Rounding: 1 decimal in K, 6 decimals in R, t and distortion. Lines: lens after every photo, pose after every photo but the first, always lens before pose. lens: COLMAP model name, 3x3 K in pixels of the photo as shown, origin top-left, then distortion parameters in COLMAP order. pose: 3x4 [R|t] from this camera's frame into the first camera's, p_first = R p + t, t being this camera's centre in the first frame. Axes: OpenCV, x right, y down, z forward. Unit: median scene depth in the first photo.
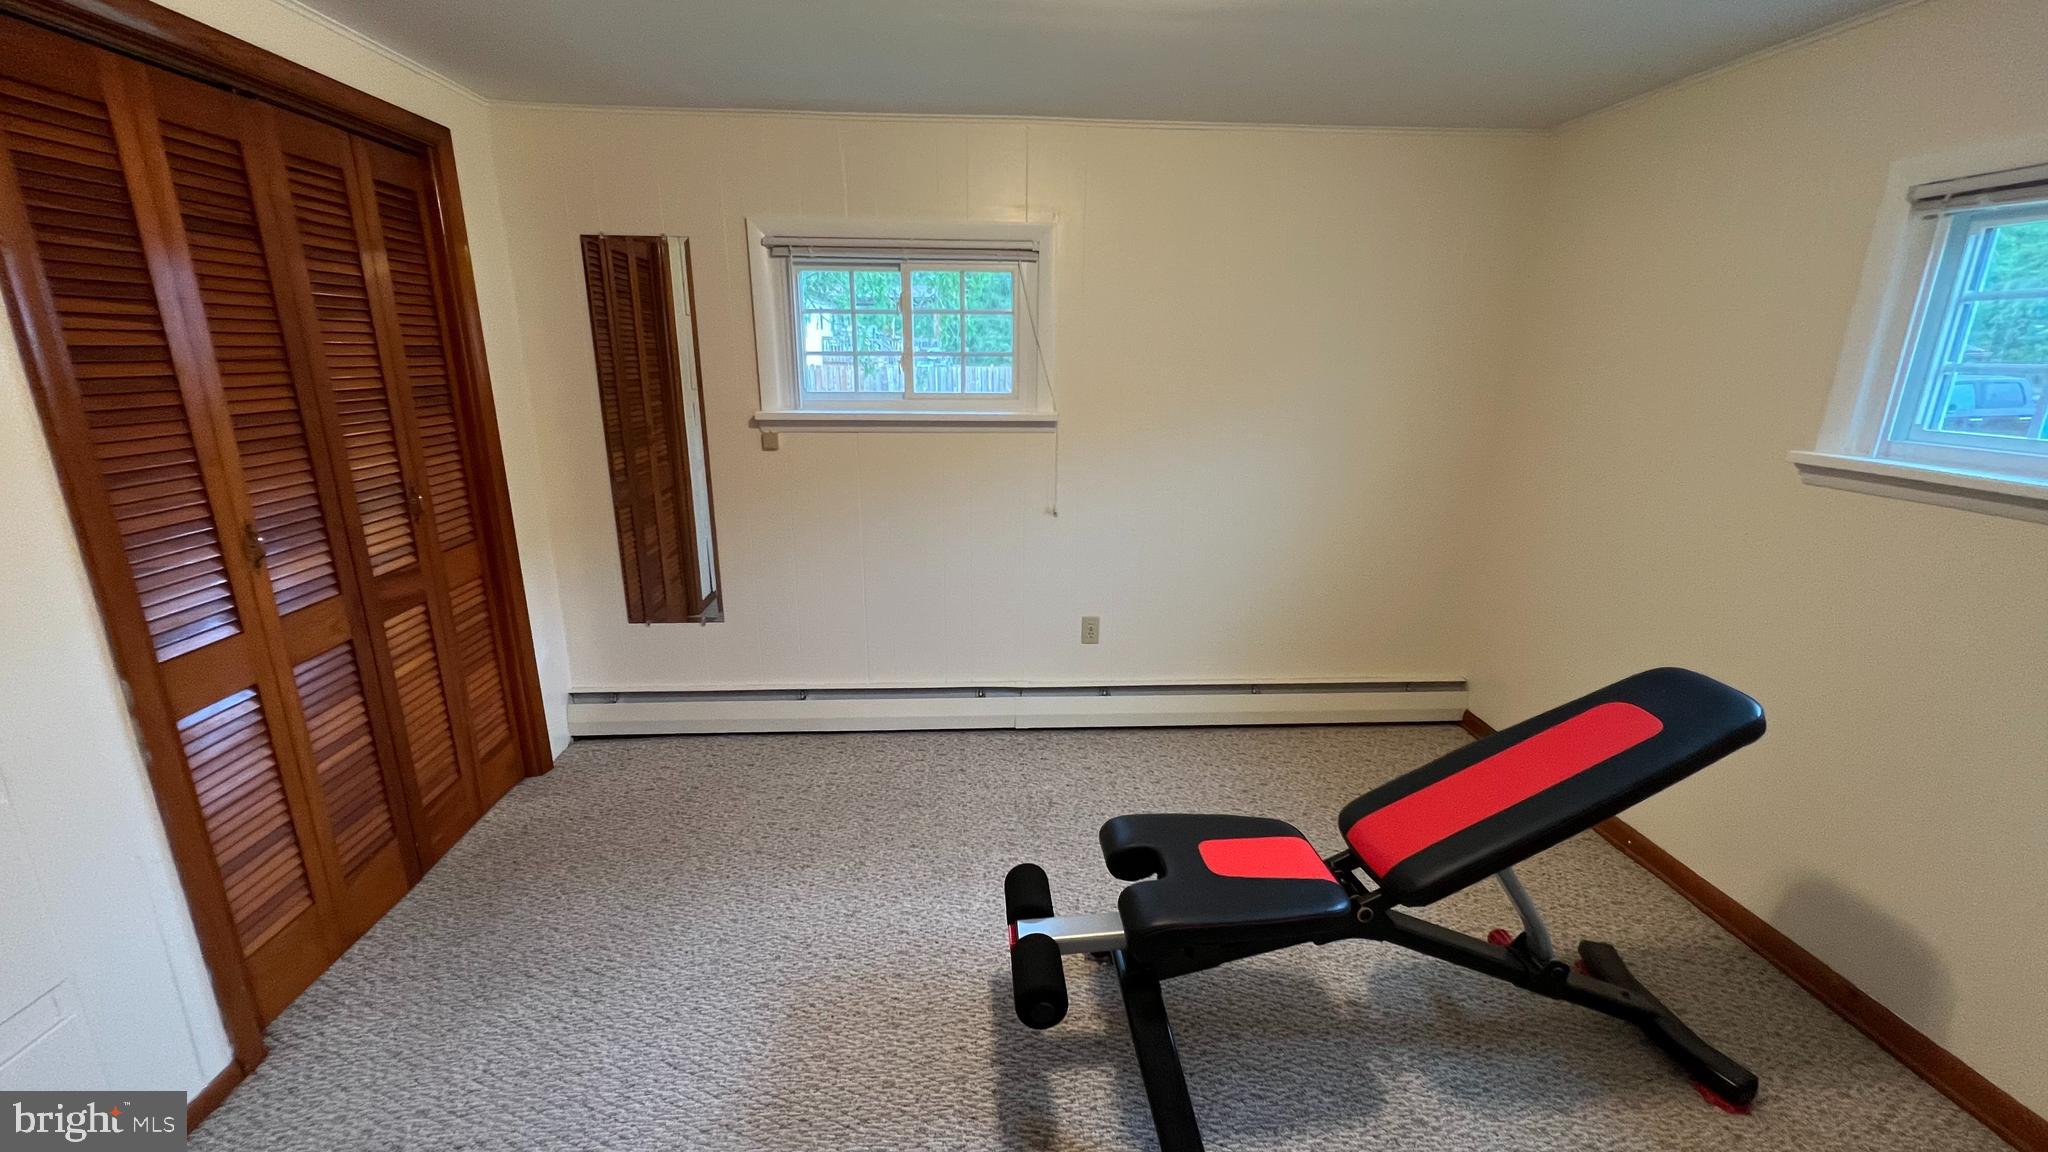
lens RADIAL K [[818.8, 0, 1022.5], [0, 818.8, 577.6], [0, 0, 1]] dist [-0.000189, -0.000193]
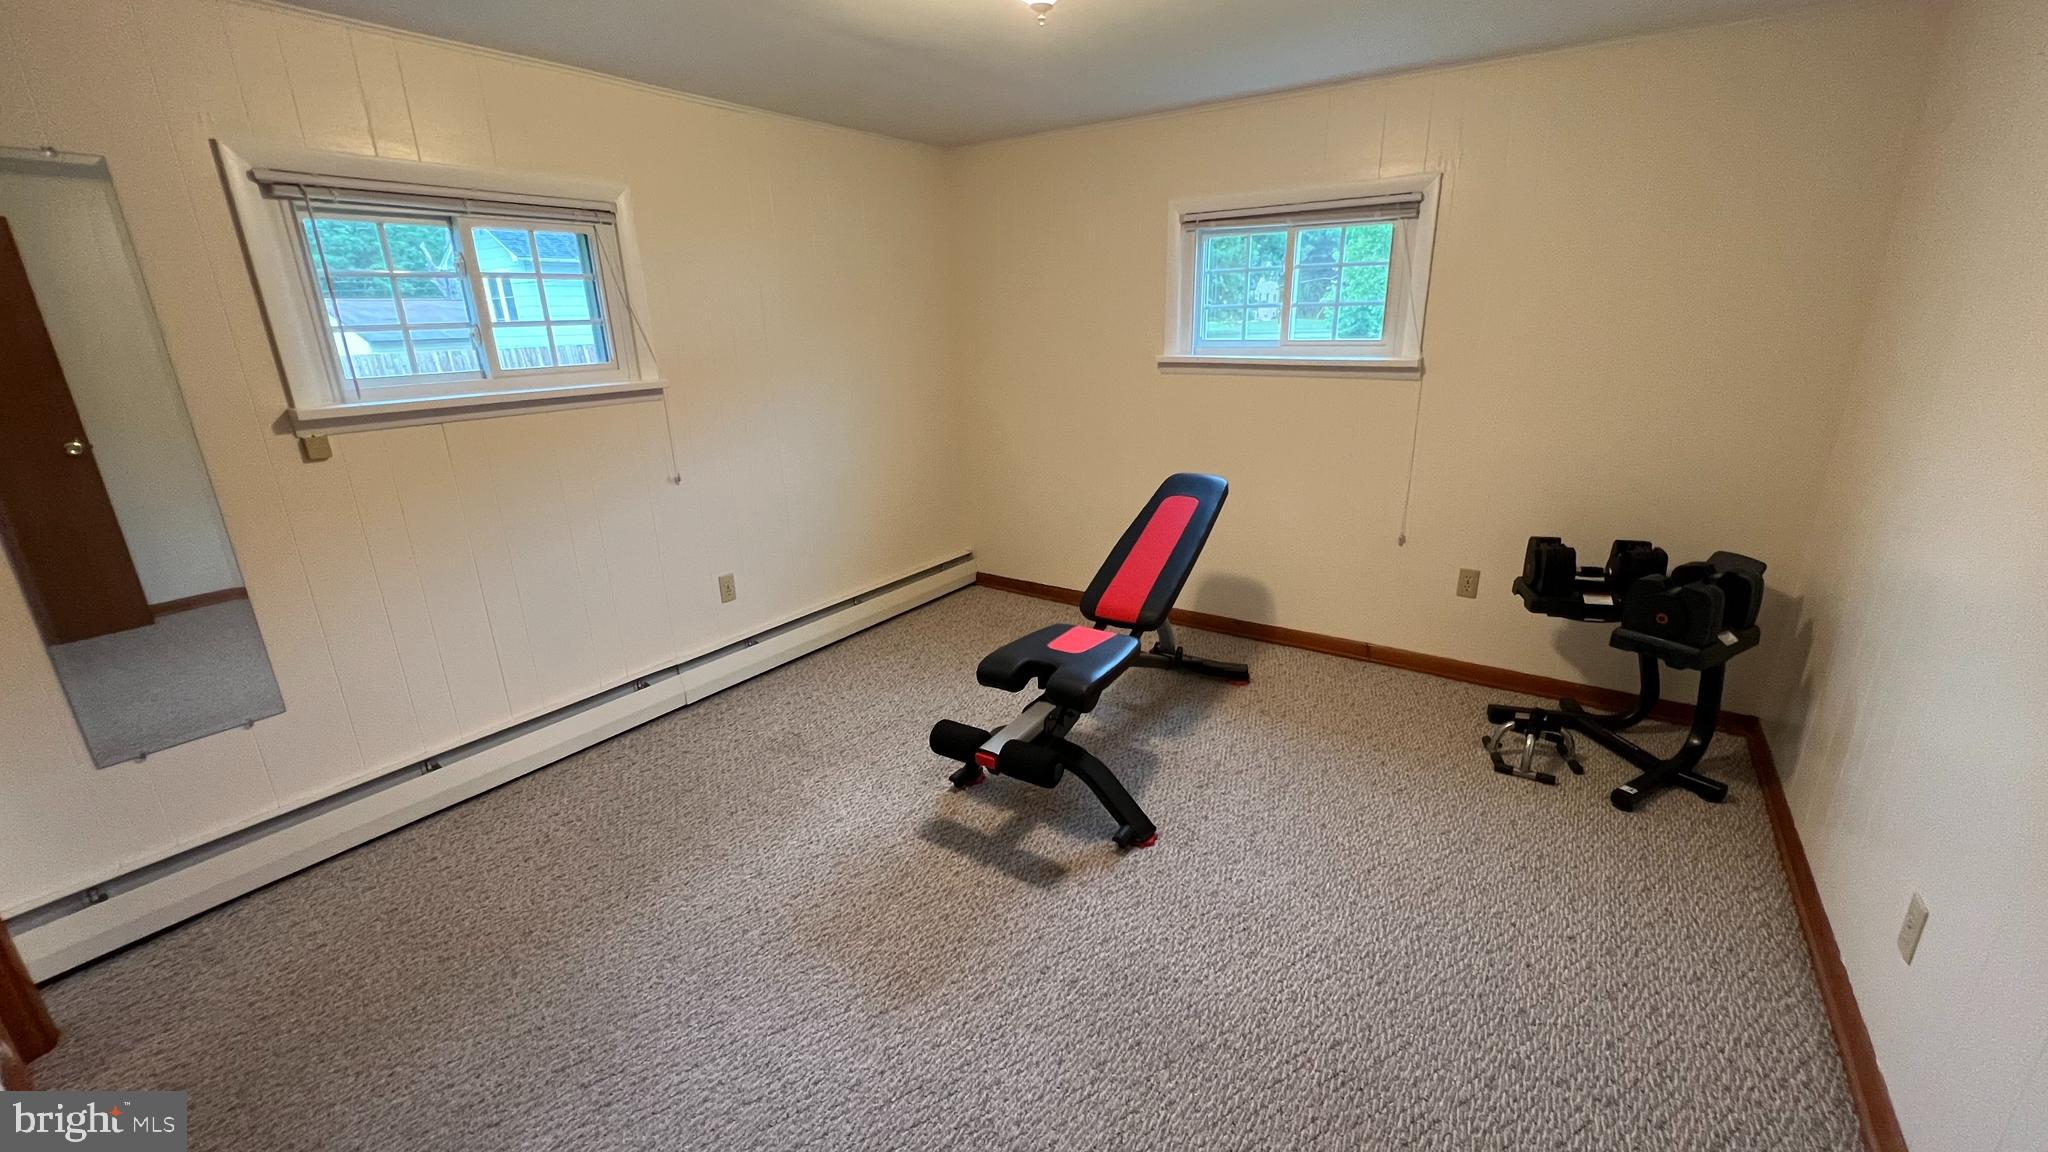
lens RADIAL K [[818.8, 0, 1022.5], [0, 818.8, 577.6], [0, 0, 1]] dist [-0.000189, -0.000193]
pose [[0.620518, -0.261791, 0.739204, -0.569139], [0.241269, 0.960642, 0.137683, -0.001610], [-0.746154, 0.092912, 0.659258, 0.045745]]
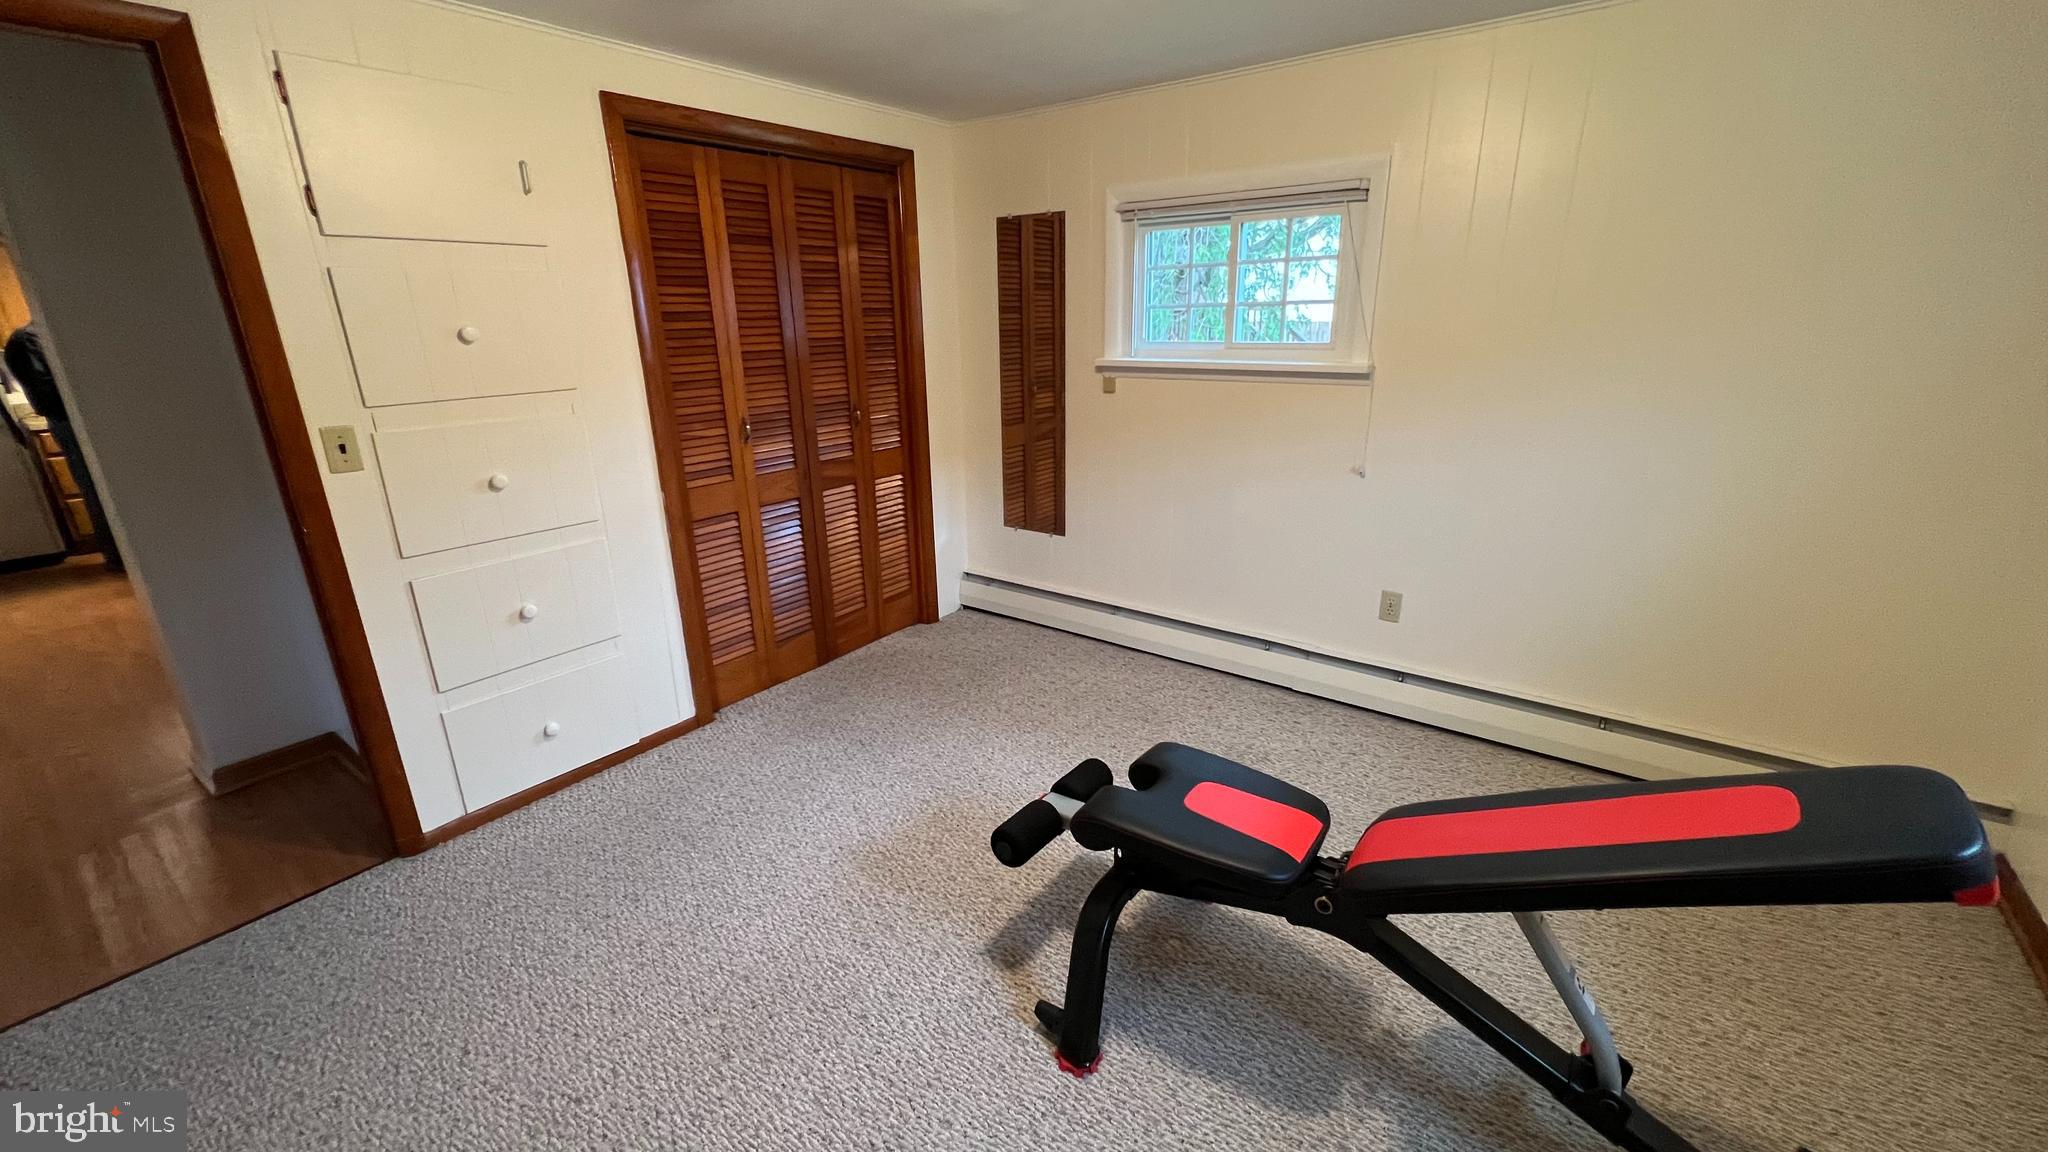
lens RADIAL K [[818.8, 0, 1022.5], [0, 818.8, 577.6], [0, 0, 1]] dist [-0.000189, -0.000193]
pose [[0.760551, 0.179913, -0.623854, 0.426170], [-0.150455, 0.983524, 0.100216, 0.003682], [0.631606, 0.017643, 0.775089, 0.039282]]
